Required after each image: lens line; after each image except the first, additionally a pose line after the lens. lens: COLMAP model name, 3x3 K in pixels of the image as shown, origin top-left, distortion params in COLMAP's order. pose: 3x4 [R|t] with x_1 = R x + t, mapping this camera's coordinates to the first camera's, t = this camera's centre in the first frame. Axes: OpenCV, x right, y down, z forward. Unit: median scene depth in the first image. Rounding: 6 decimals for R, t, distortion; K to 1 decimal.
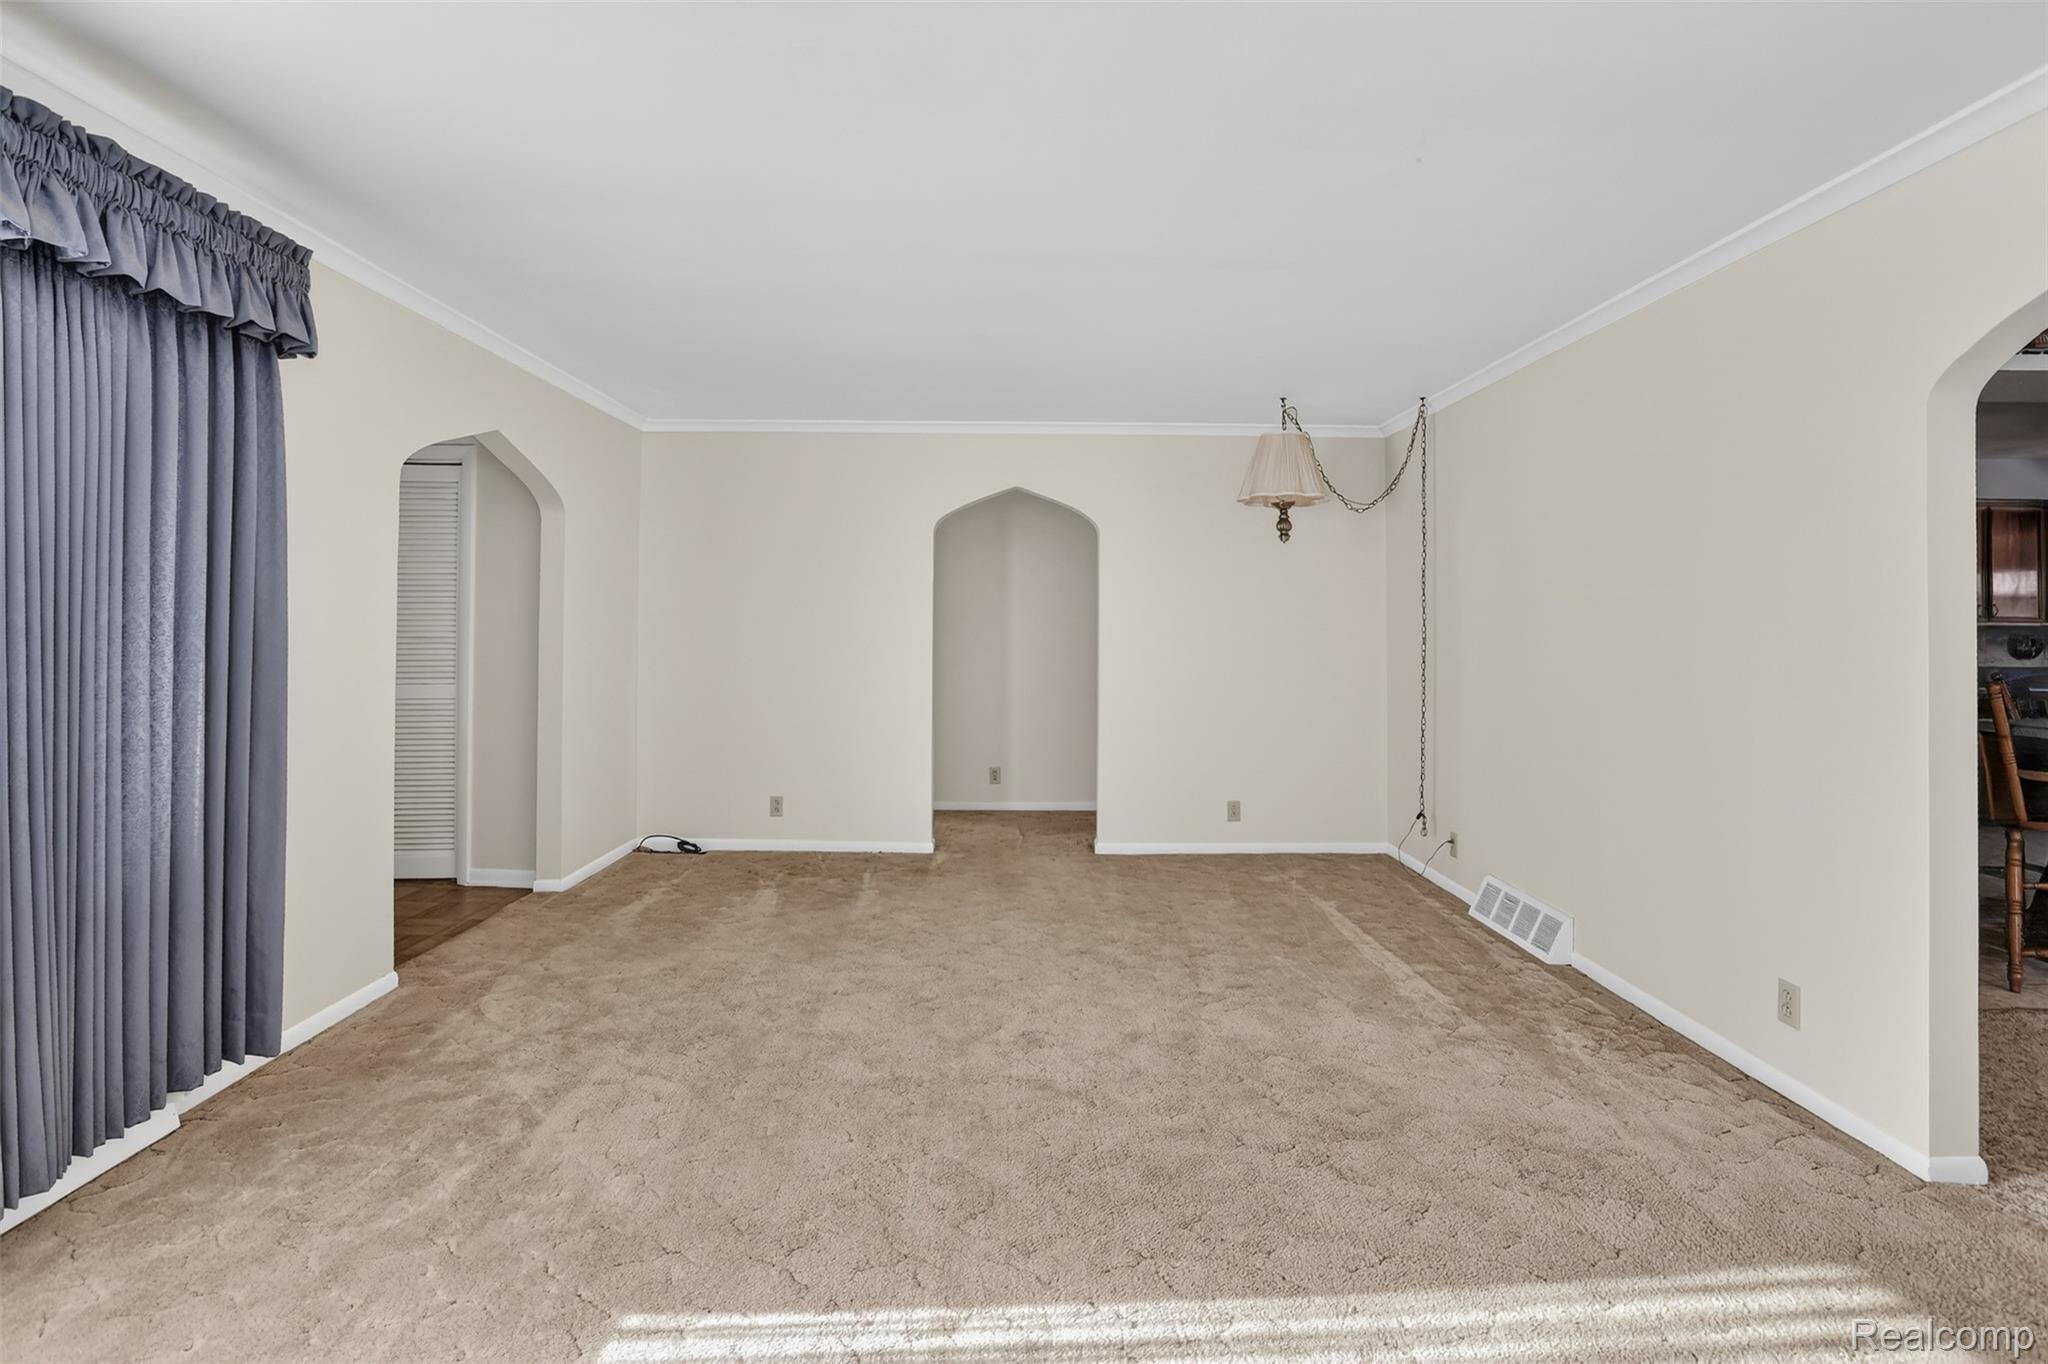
lens RADIAL K [[976.5, 0, 1017.8], [0, 976.5, 615.4], [0, 0, 1]] dist [-0.049153, 0.018116]
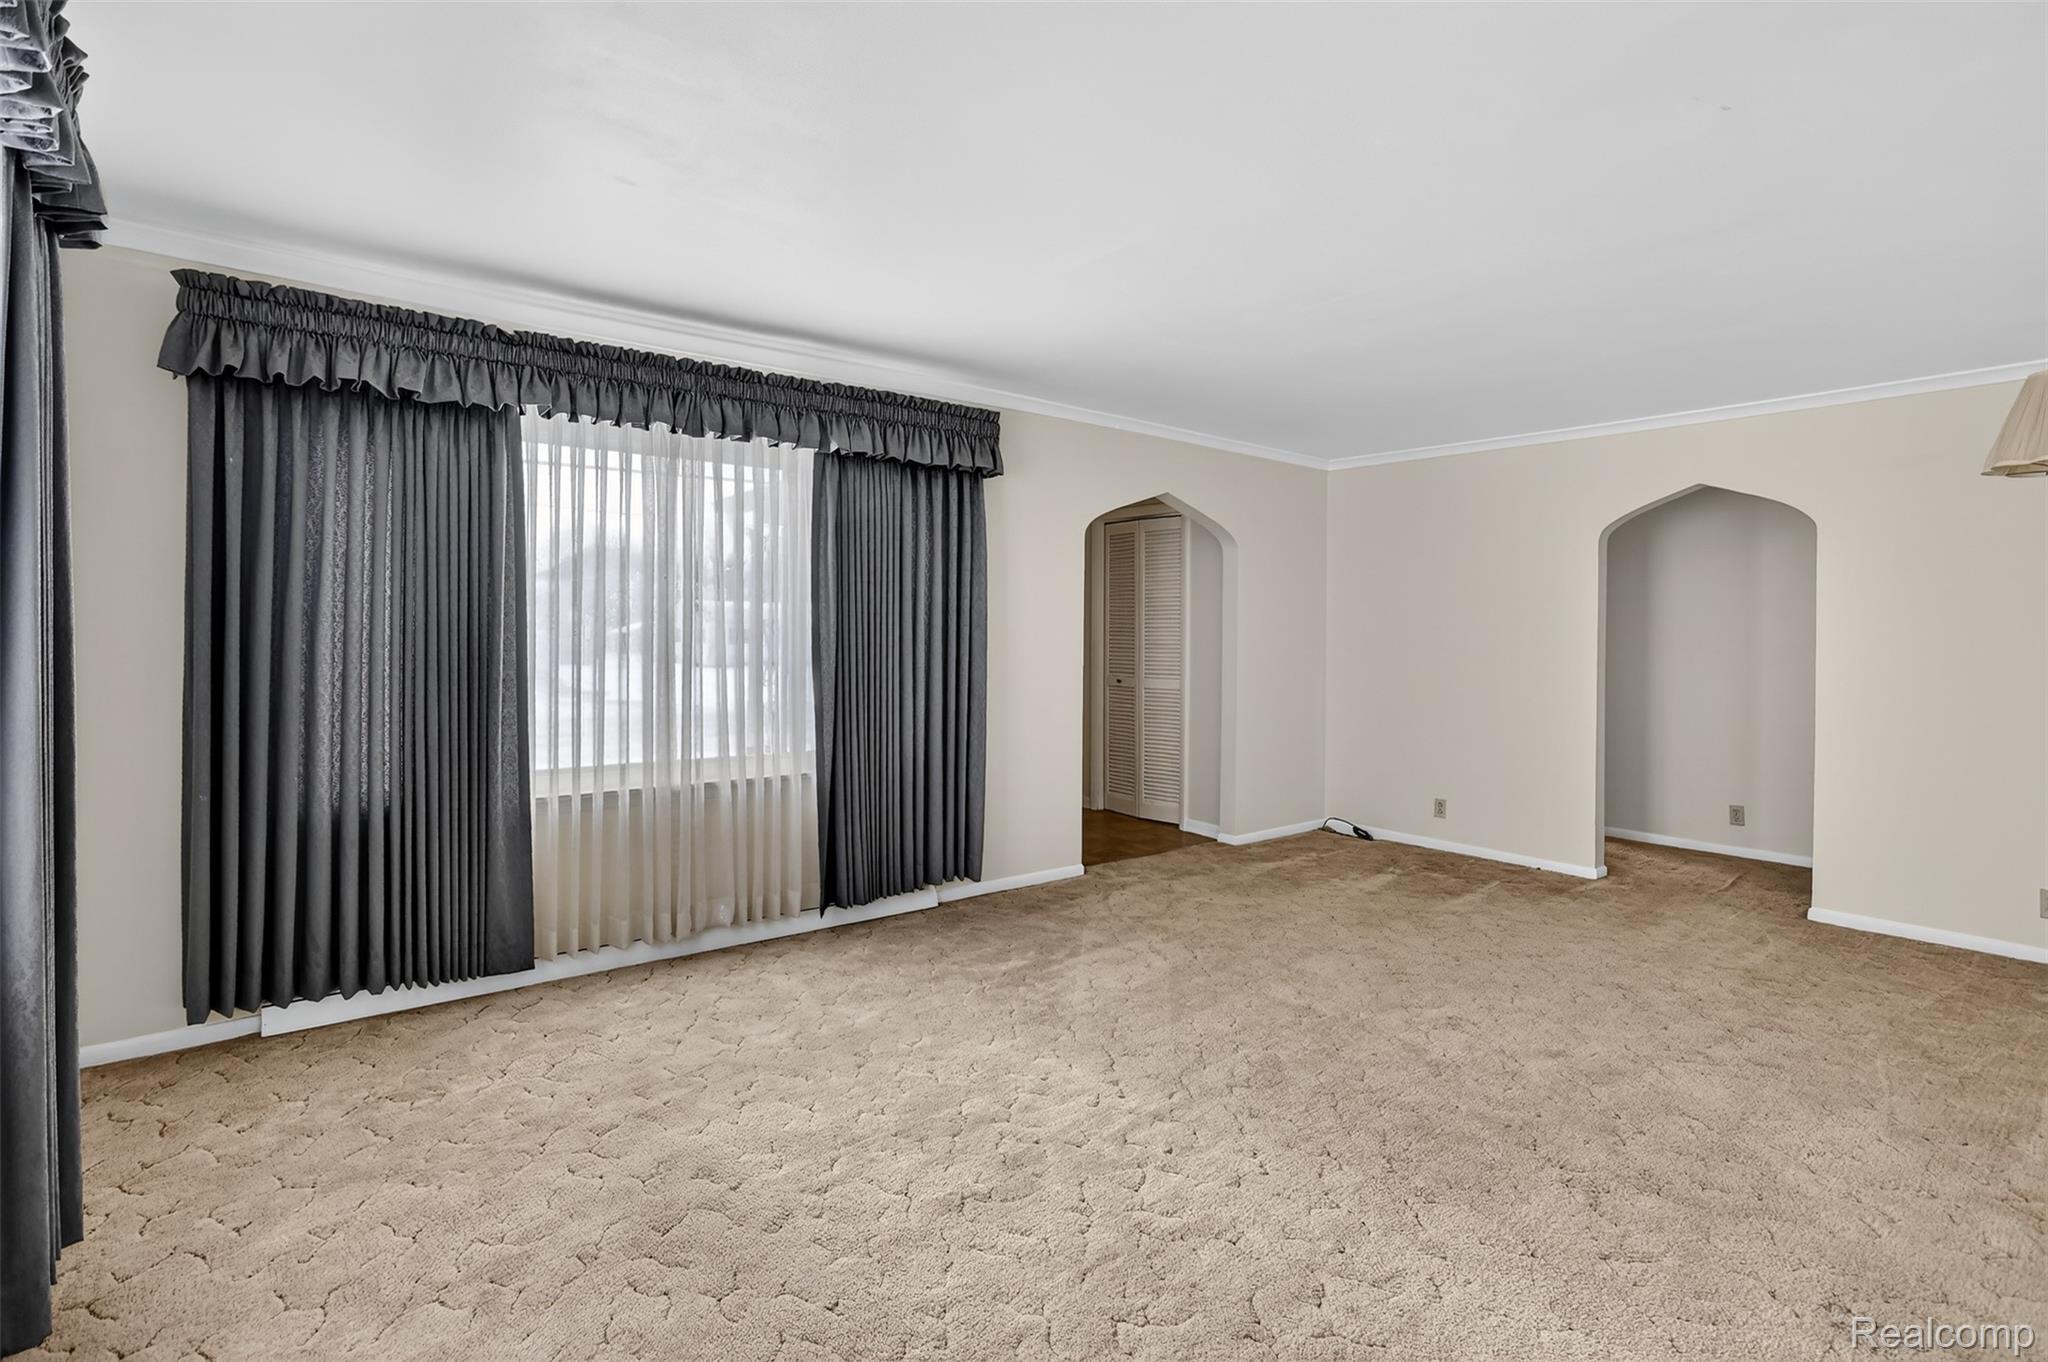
lens RADIAL K [[1011.2, 0, 1024.4], [0, 1011.2, 643.8], [0, 0, 1]] dist [-0.042635, 0.022057]
pose [[0.617692, 0.012996, -0.786312, 0.582964], [0.000478, 0.999857, 0.016901, -0.003725], [0.786420, -0.010816, 0.617598, -0.058341]]
